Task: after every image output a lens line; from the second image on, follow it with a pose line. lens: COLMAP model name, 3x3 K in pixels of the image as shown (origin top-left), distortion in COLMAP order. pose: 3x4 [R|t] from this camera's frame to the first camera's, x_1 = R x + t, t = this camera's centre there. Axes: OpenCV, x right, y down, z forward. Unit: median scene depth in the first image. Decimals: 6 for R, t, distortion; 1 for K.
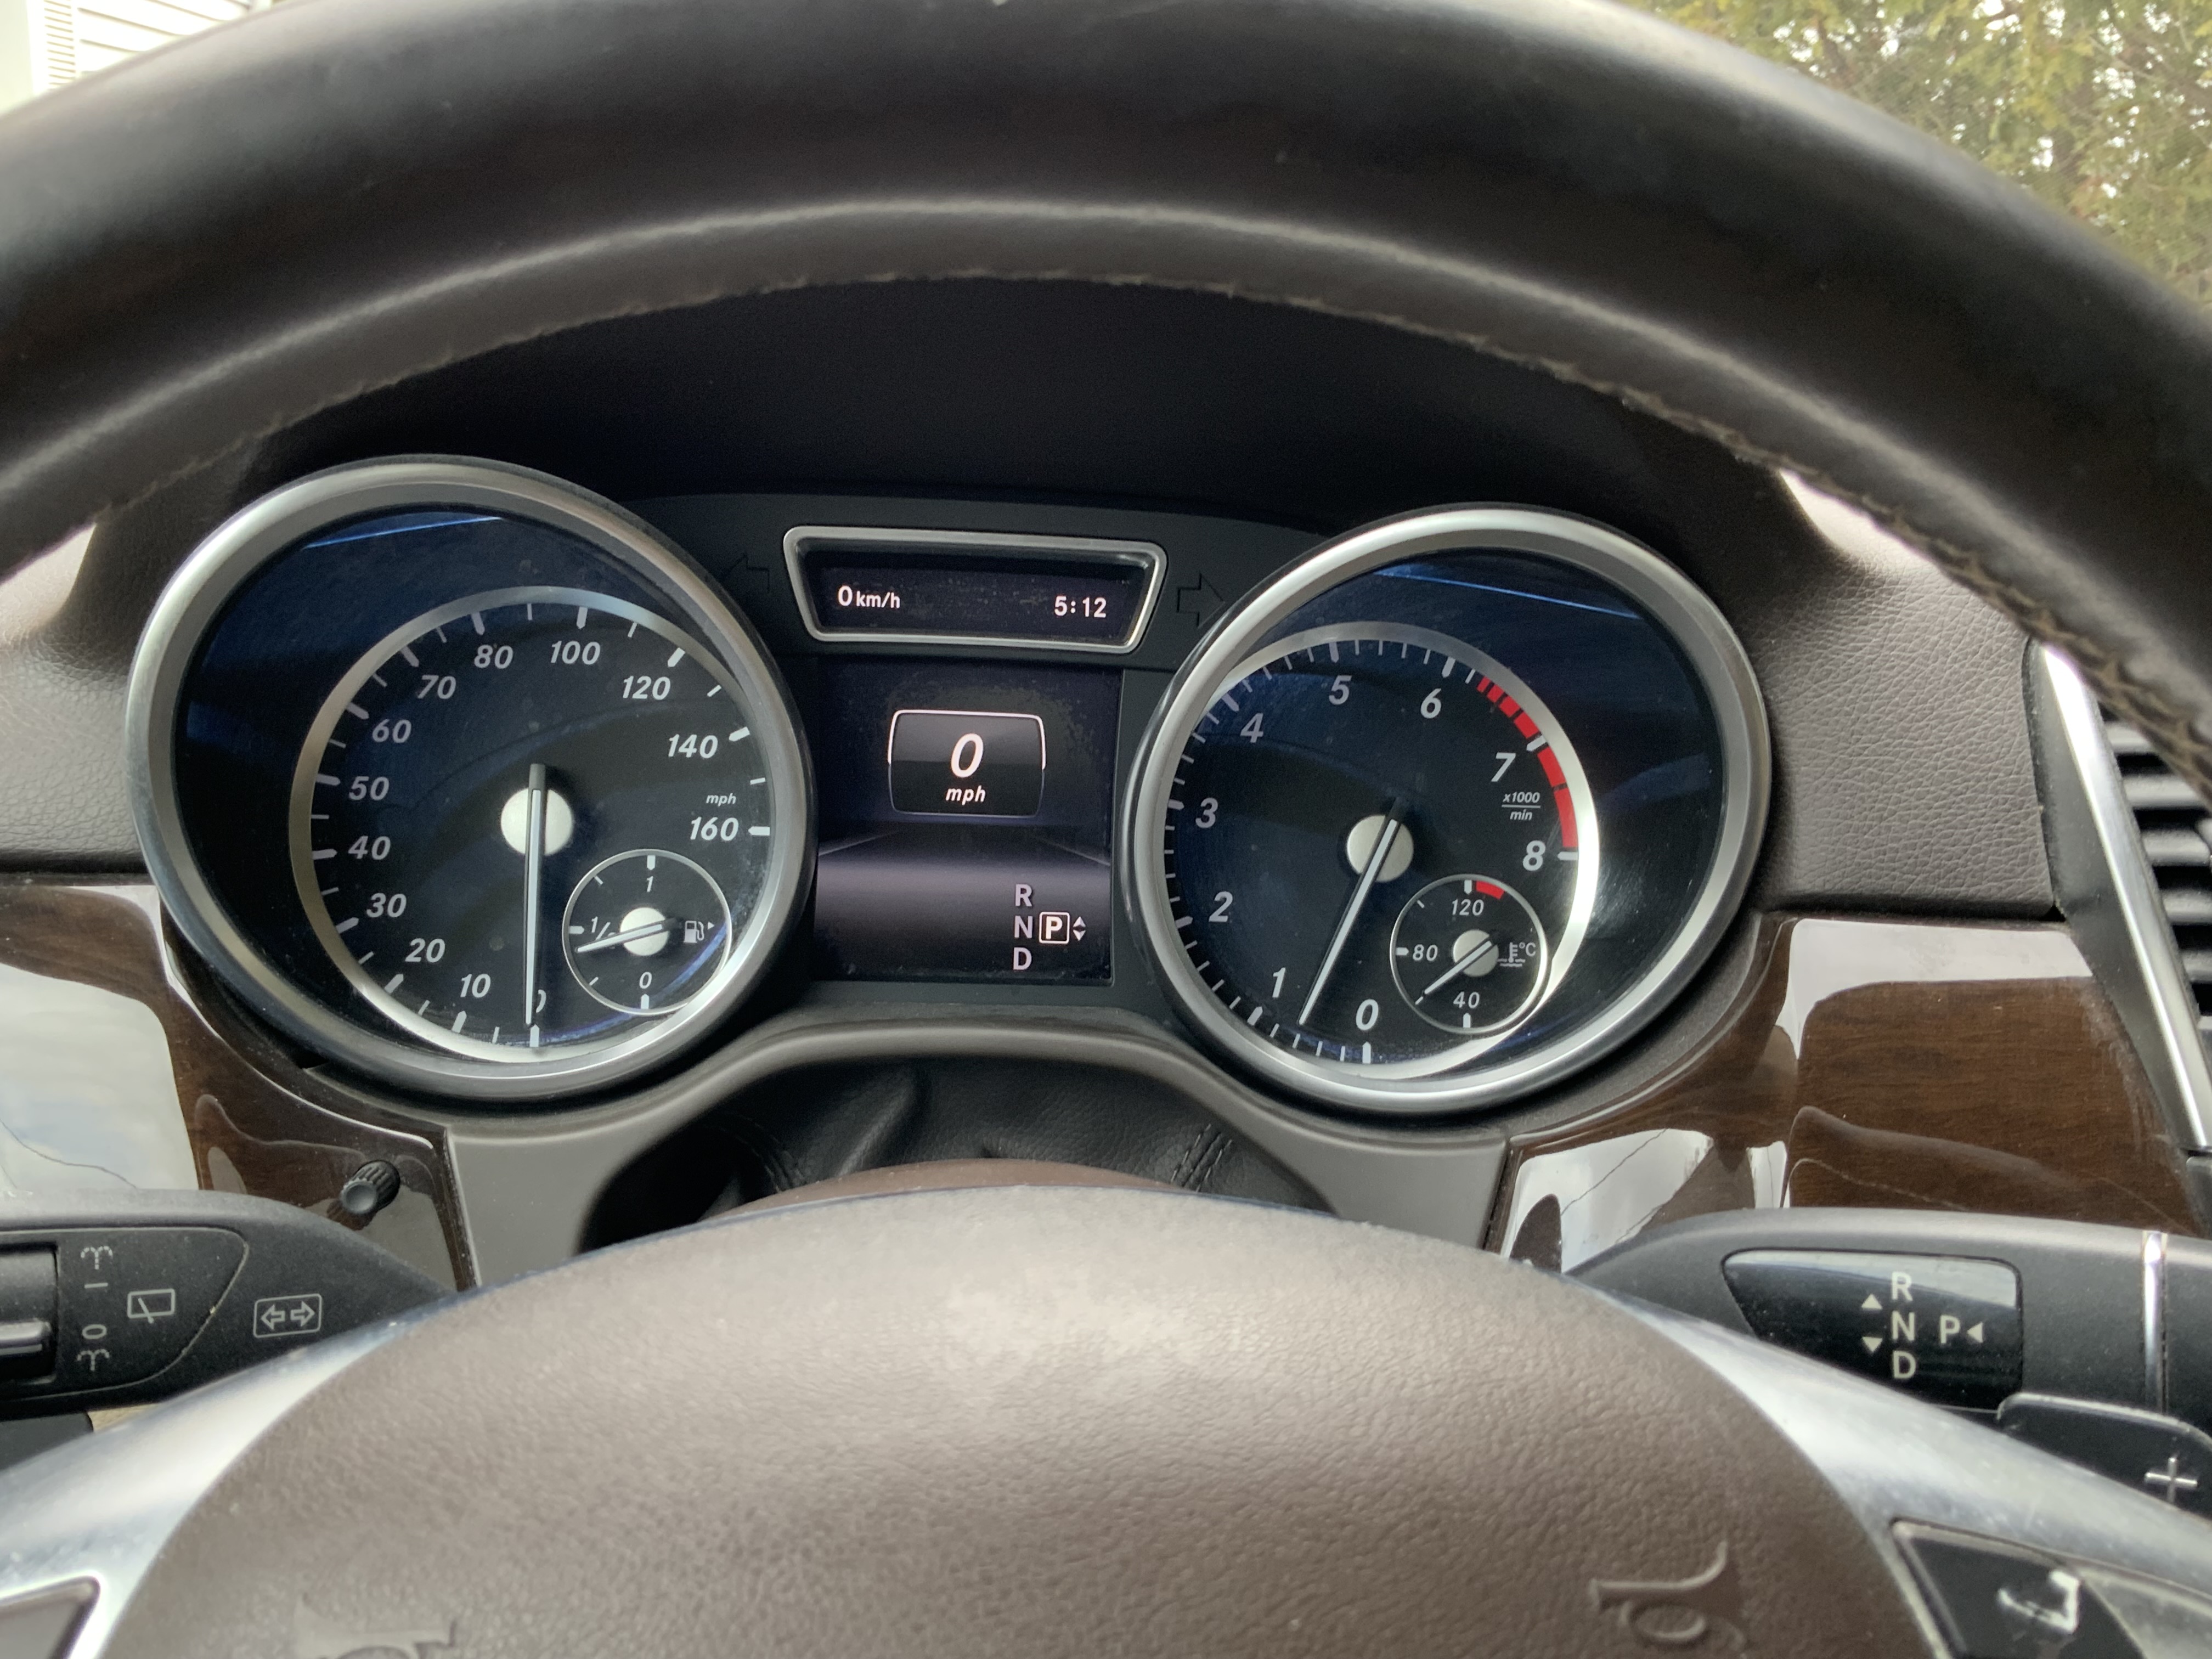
lens RADIAL K [[2160.8, 0, 1106.0], [0, 2160.8, 829.5], [0, 0, 1]] dist [0.129892, -0.003840]
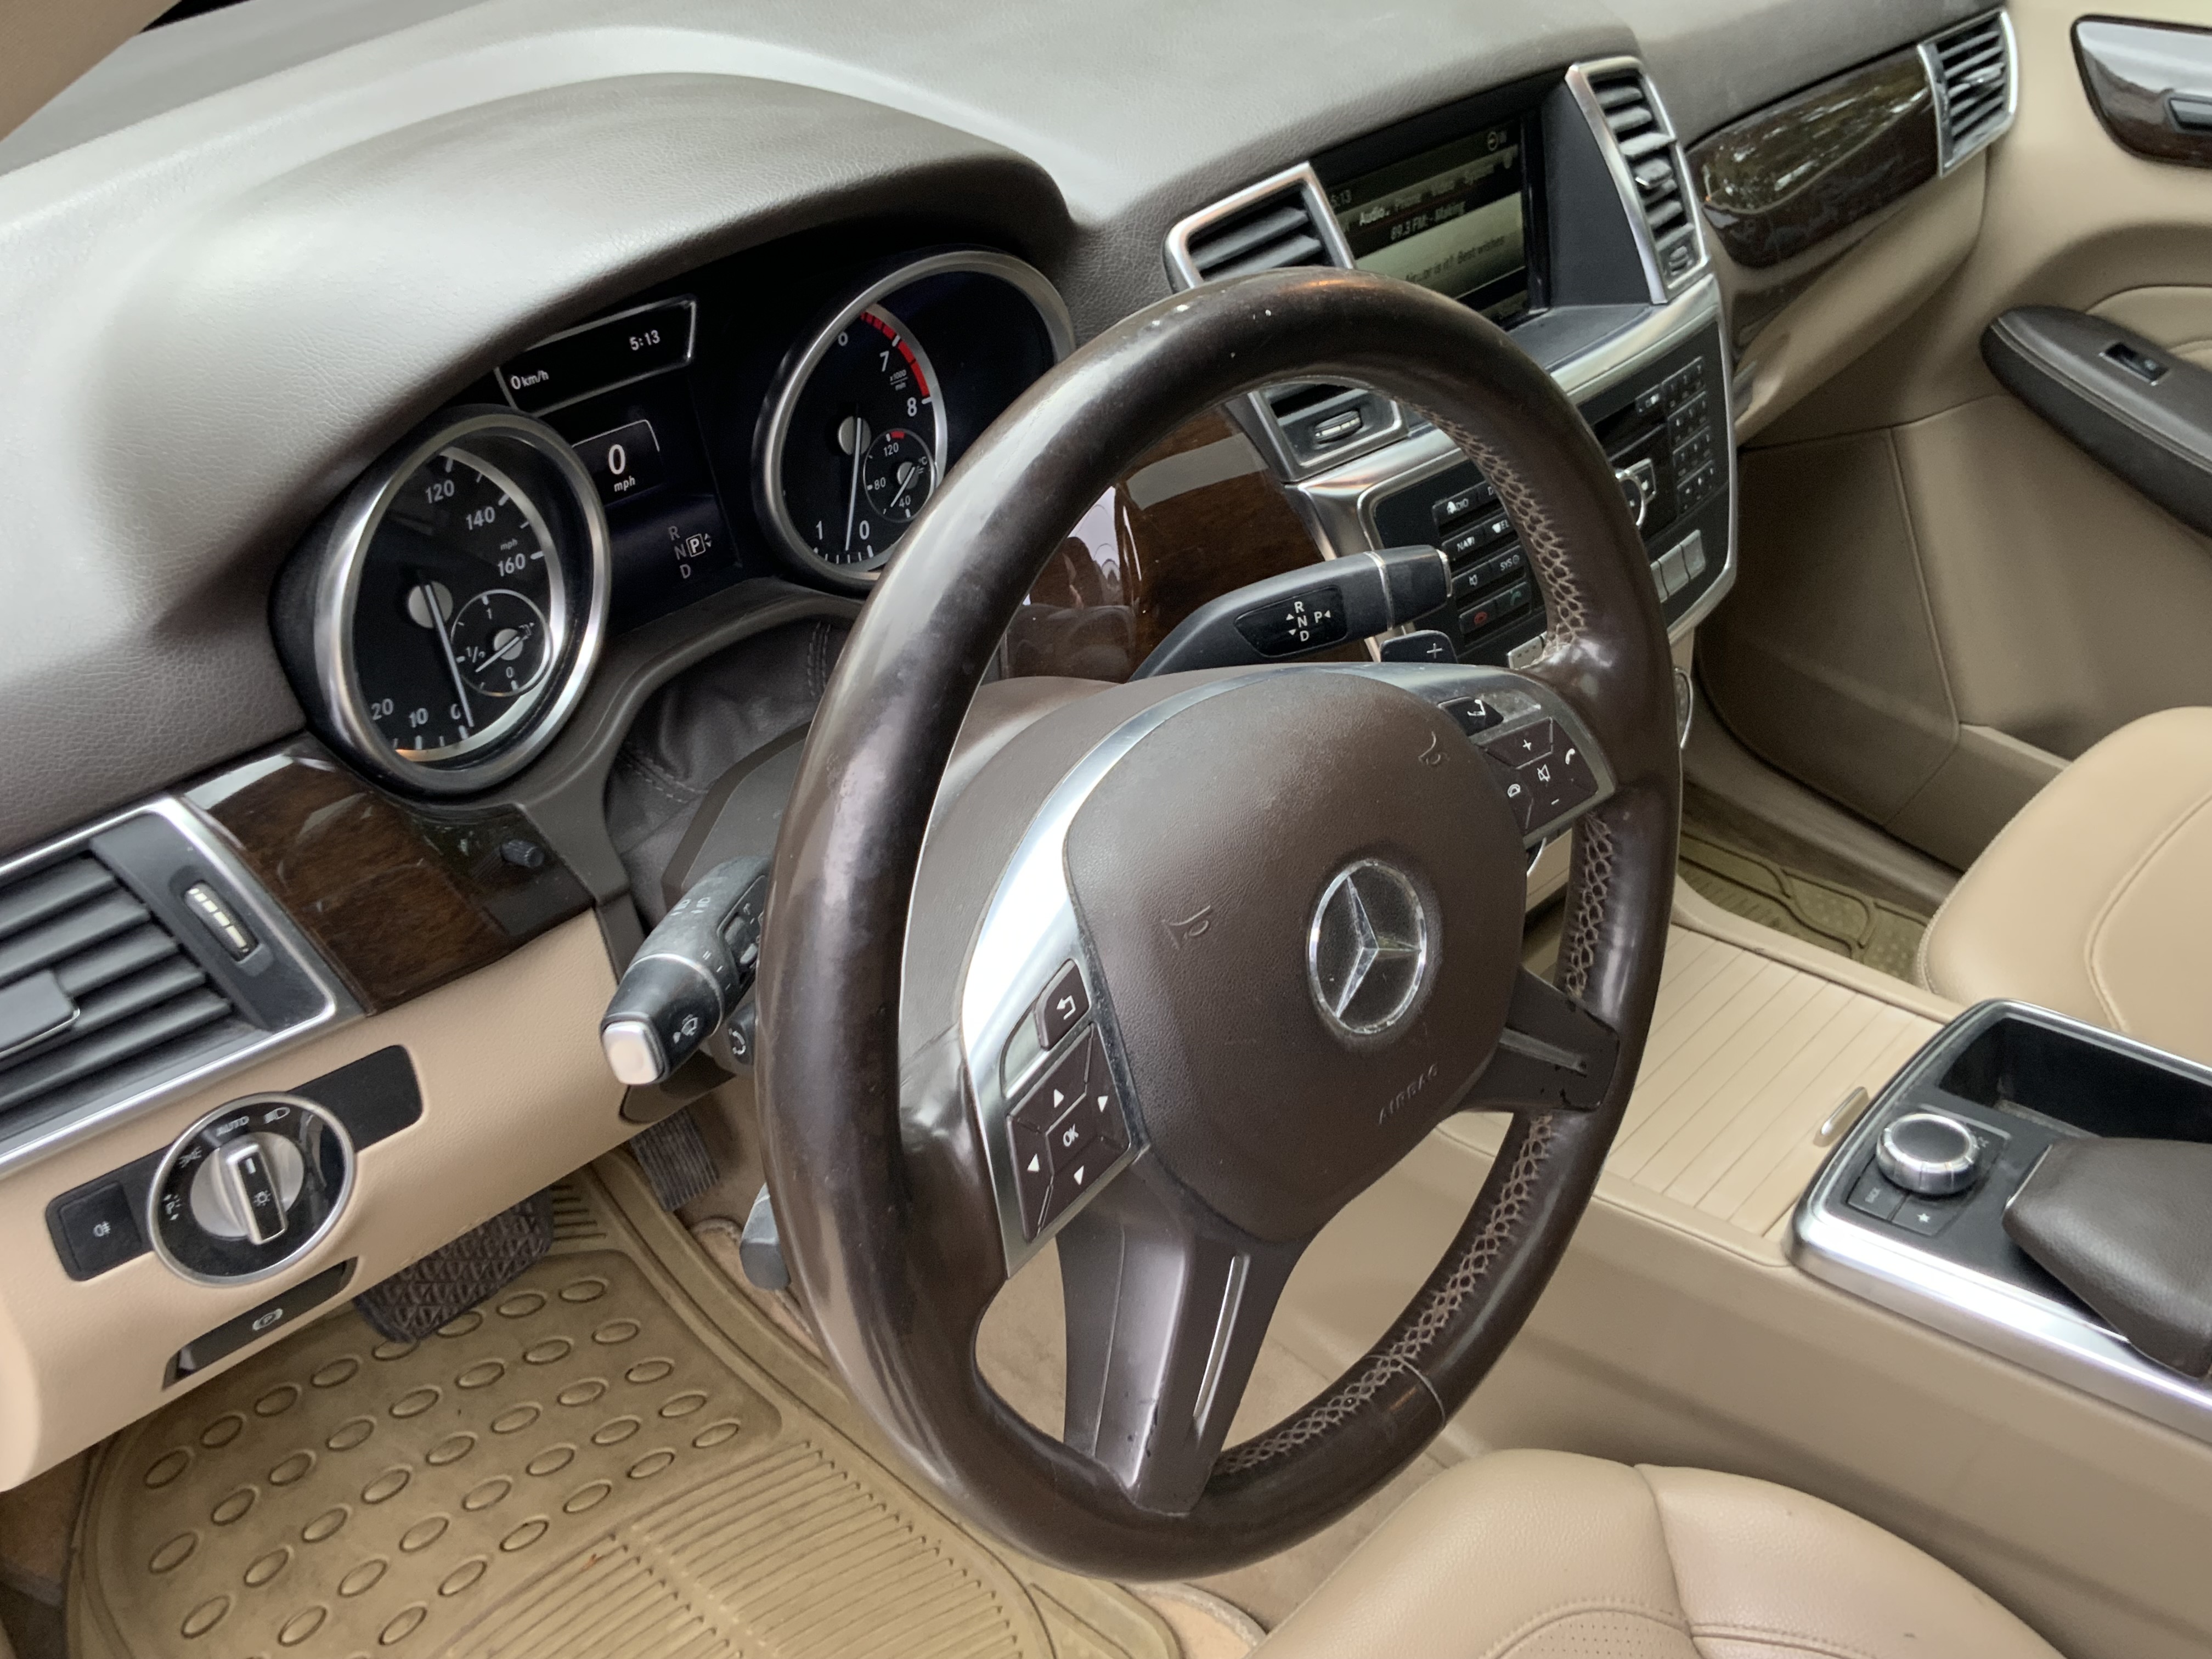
lens RADIAL K [[2160.8, 0, 1106.0], [0, 2160.8, 829.5], [0, 0, 1]] dist [0.129892, -0.003840]
pose [[0.725799, -0.422722, 0.542699, -0.771909], [0.173317, 0.875834, 0.450419, -0.446472], [-0.665716, -0.232855, 0.708944, -0.400747]]
